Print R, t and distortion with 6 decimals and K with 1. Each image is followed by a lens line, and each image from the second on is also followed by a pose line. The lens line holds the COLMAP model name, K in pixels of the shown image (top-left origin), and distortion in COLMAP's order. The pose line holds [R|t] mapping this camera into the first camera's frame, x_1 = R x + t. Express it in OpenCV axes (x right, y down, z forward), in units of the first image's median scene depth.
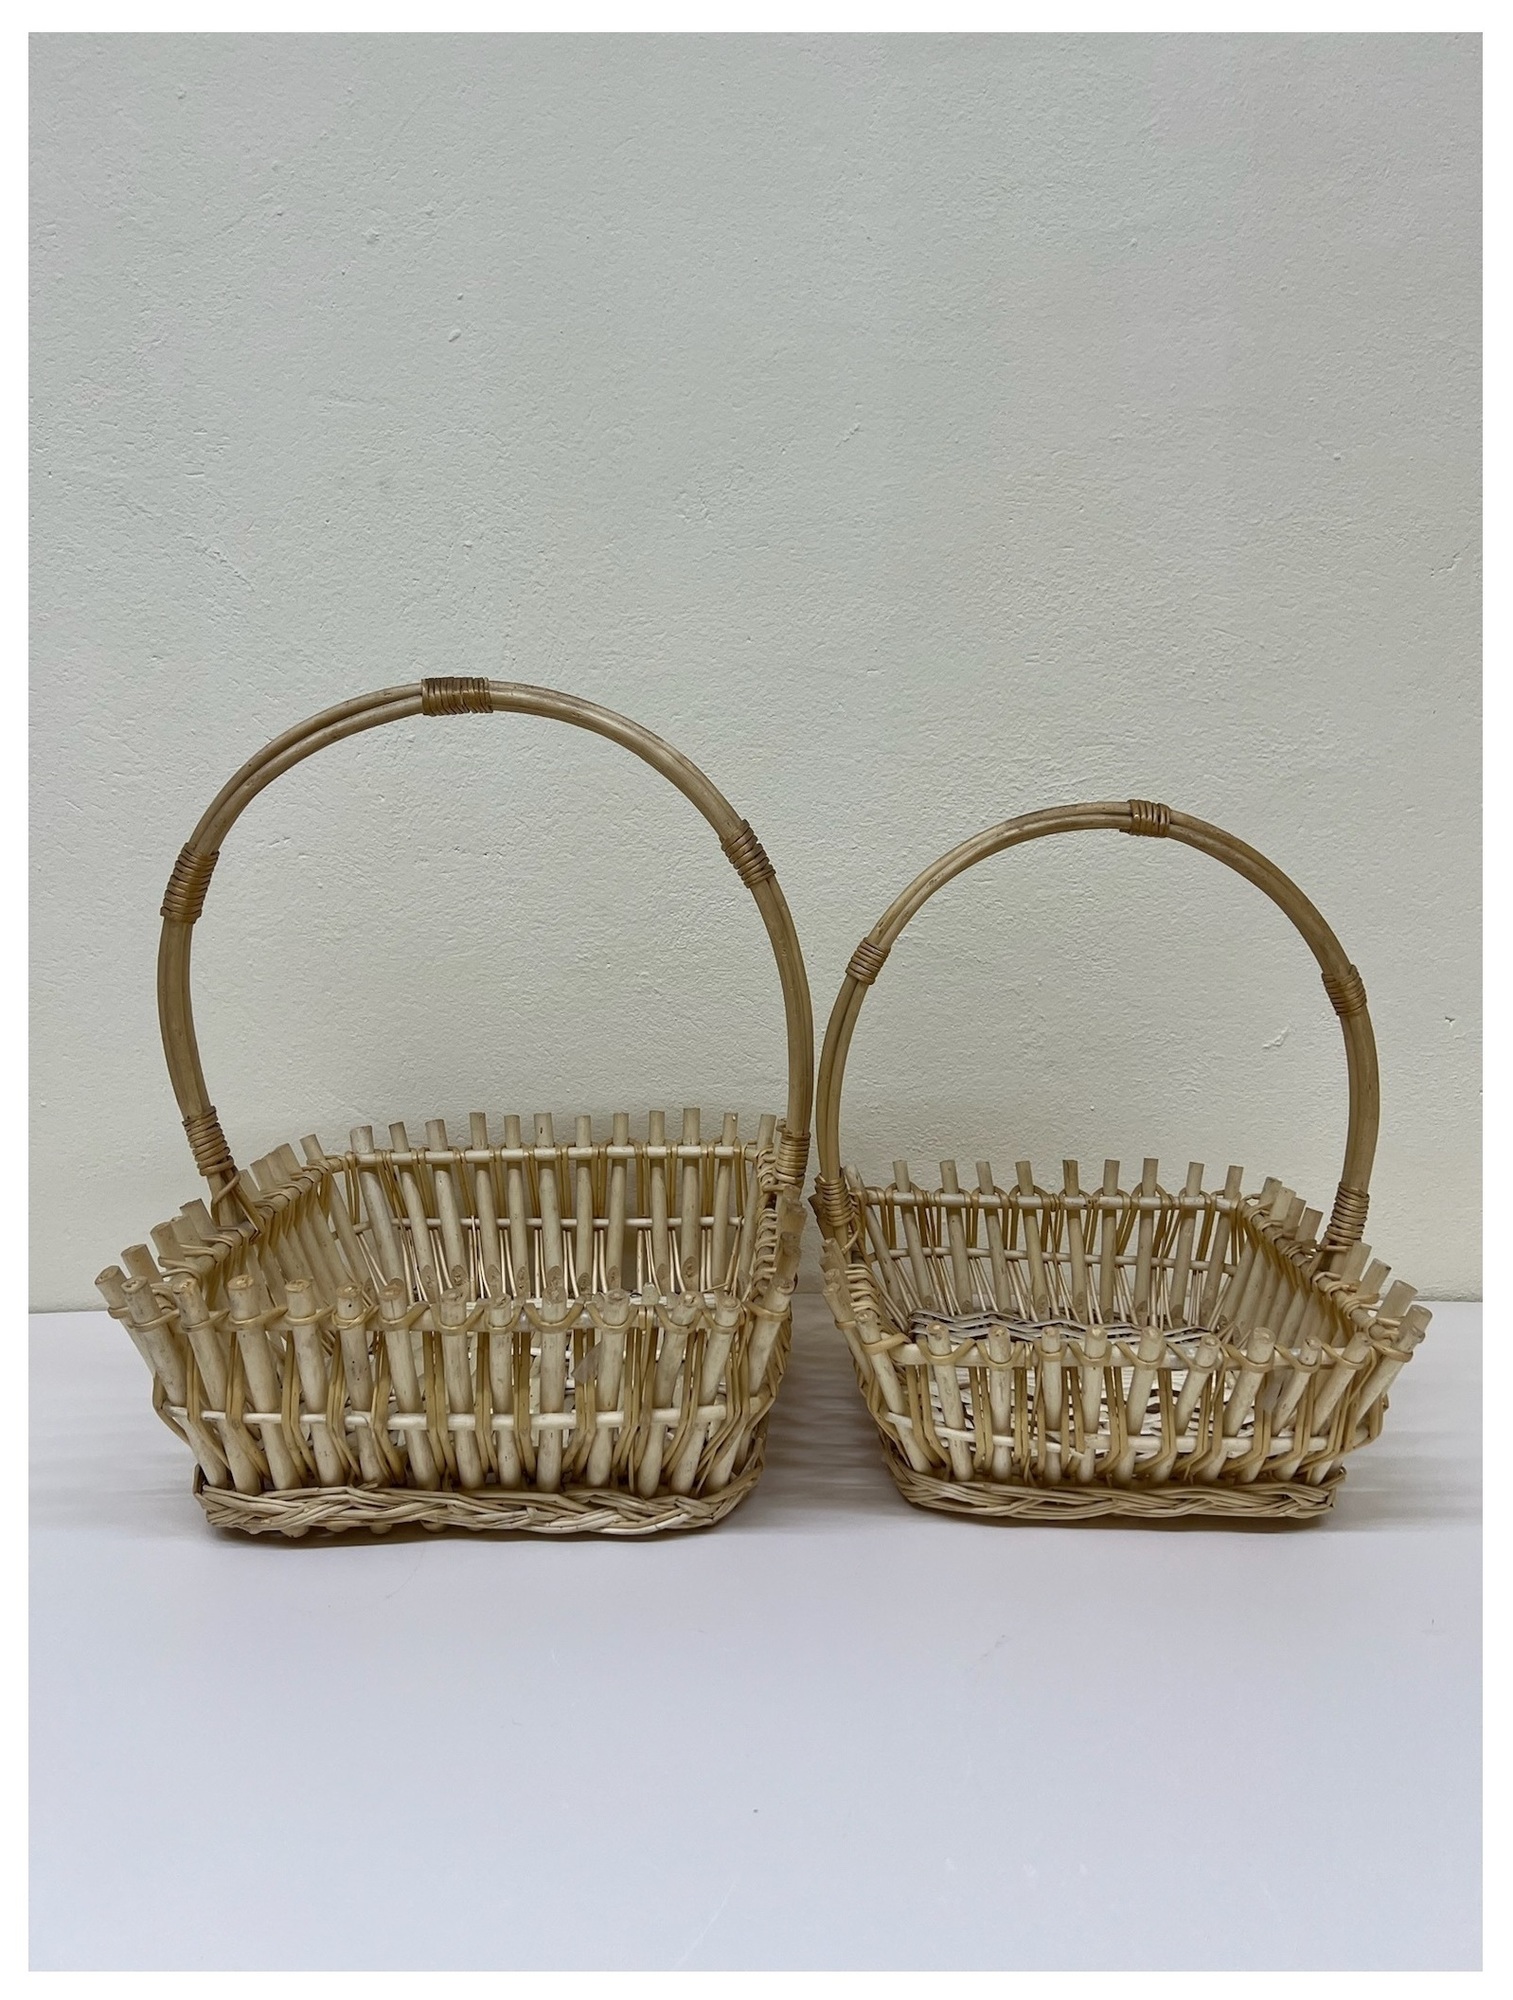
lens RADIAL K [[1449.9, 0, 756.5], [0, 1449.9, 1000.0], [0, 0, 1]] dist [0.137092, -0.377636]
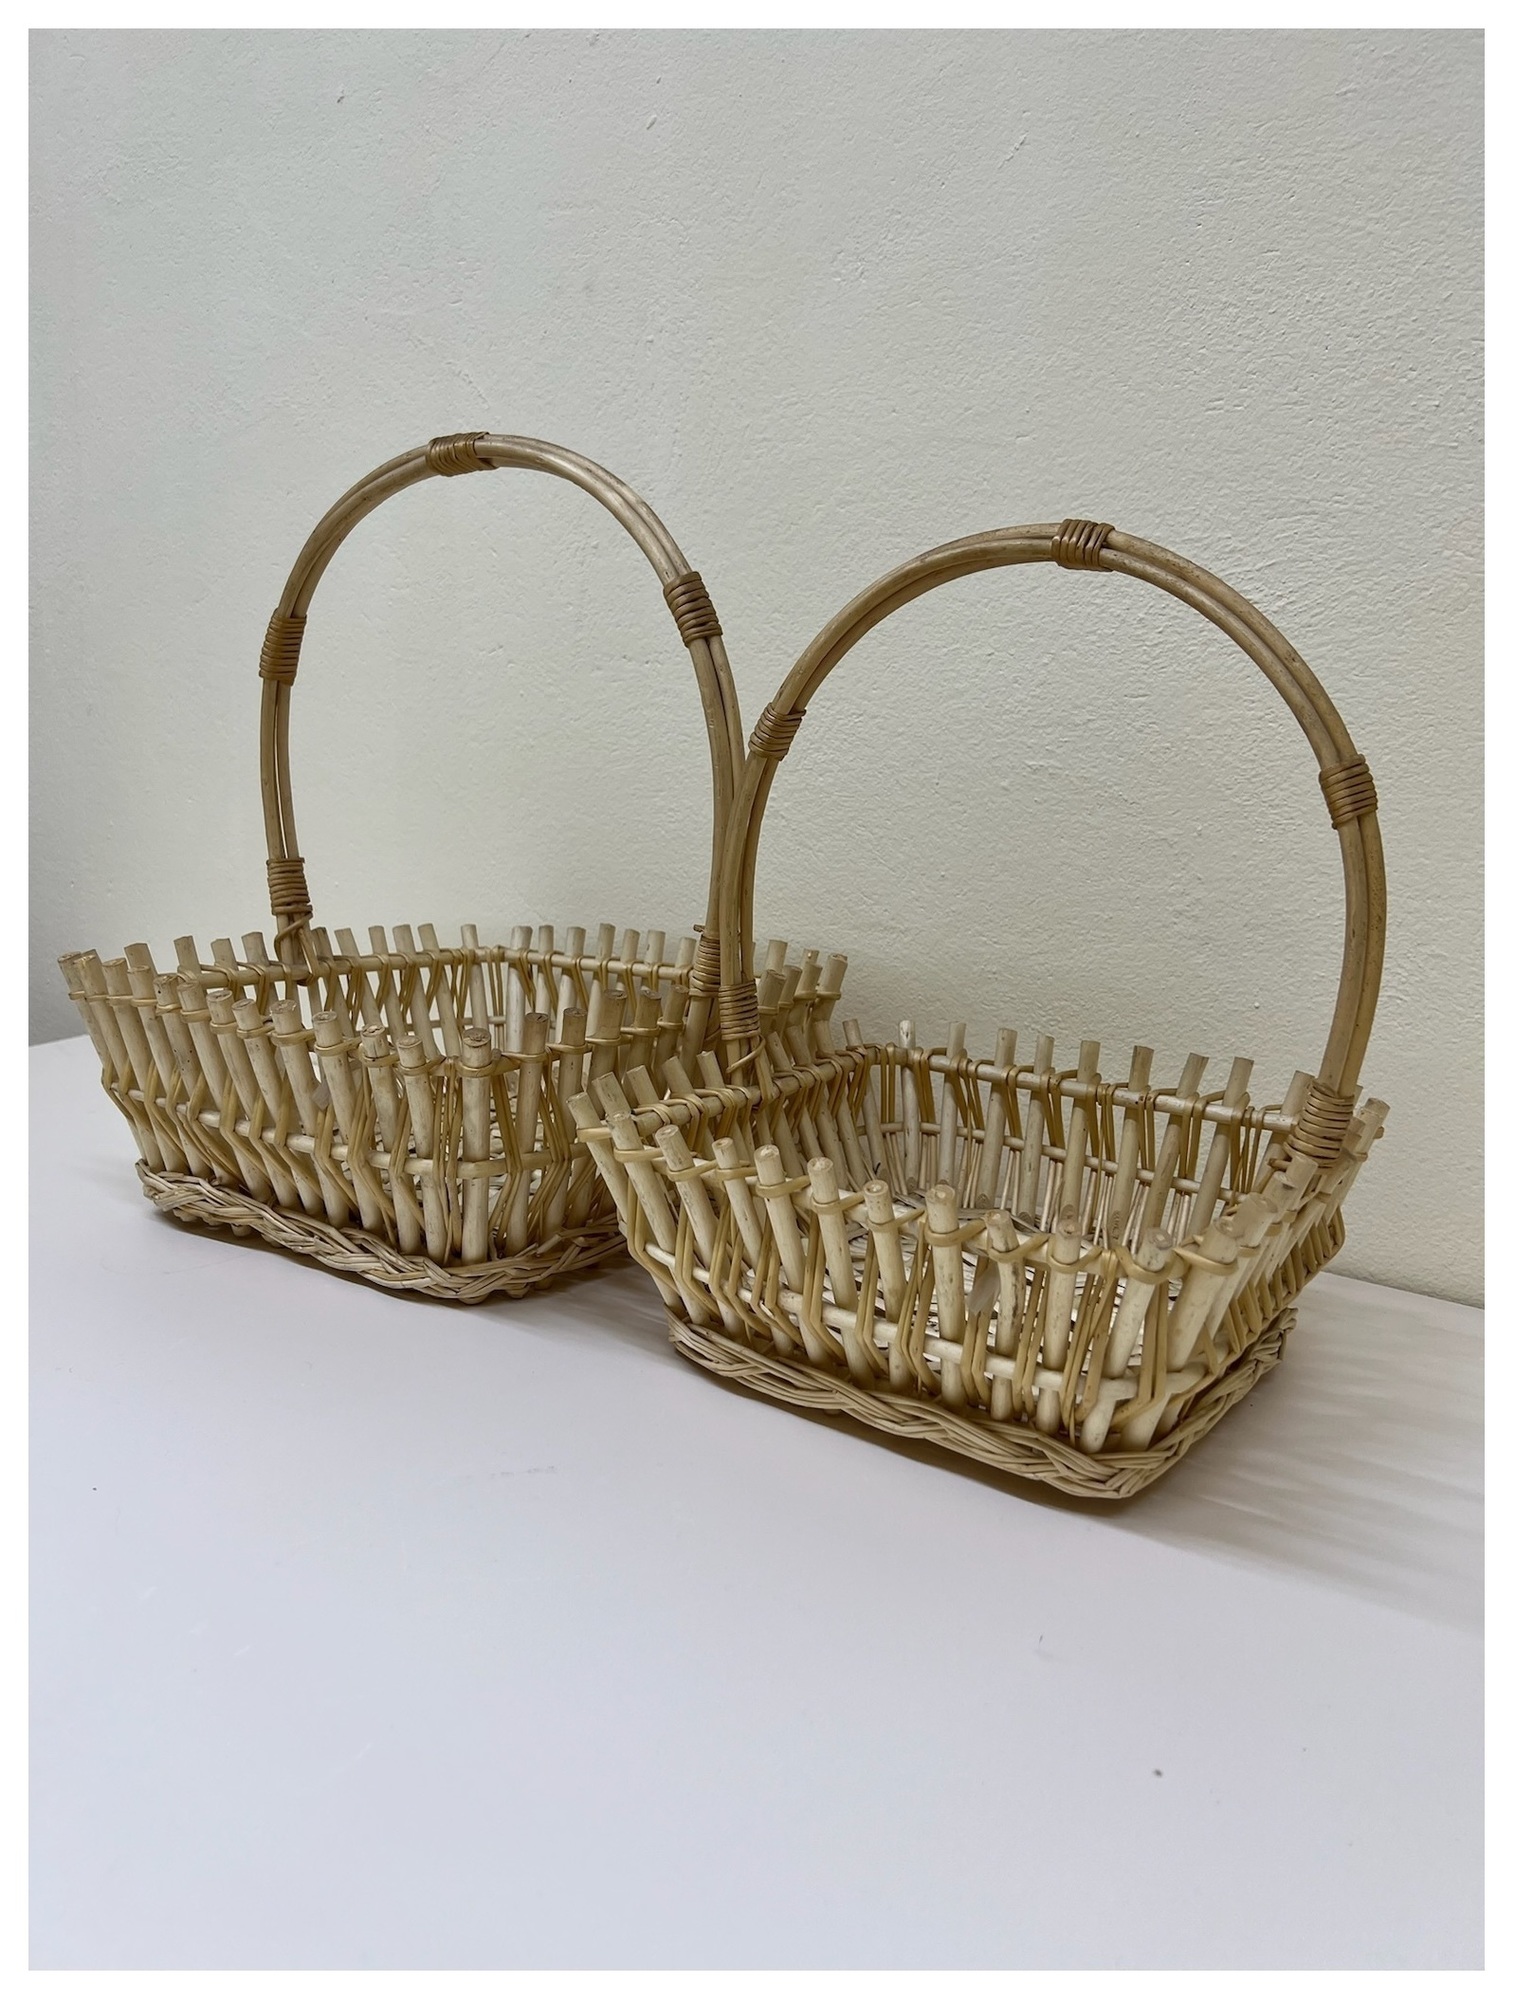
lens RADIAL K [[1475.4, 0, 763.7], [0, 1475.4, 1005.8], [0, 0, 1]] dist [0.013401, -0.010850]
pose [[0.830626, 0.129171, -0.541642, 0.456675], [-0.128536, 0.990930, 0.039204, 0.081326], [0.541793, 0.037057, 0.839695, 0.227697]]
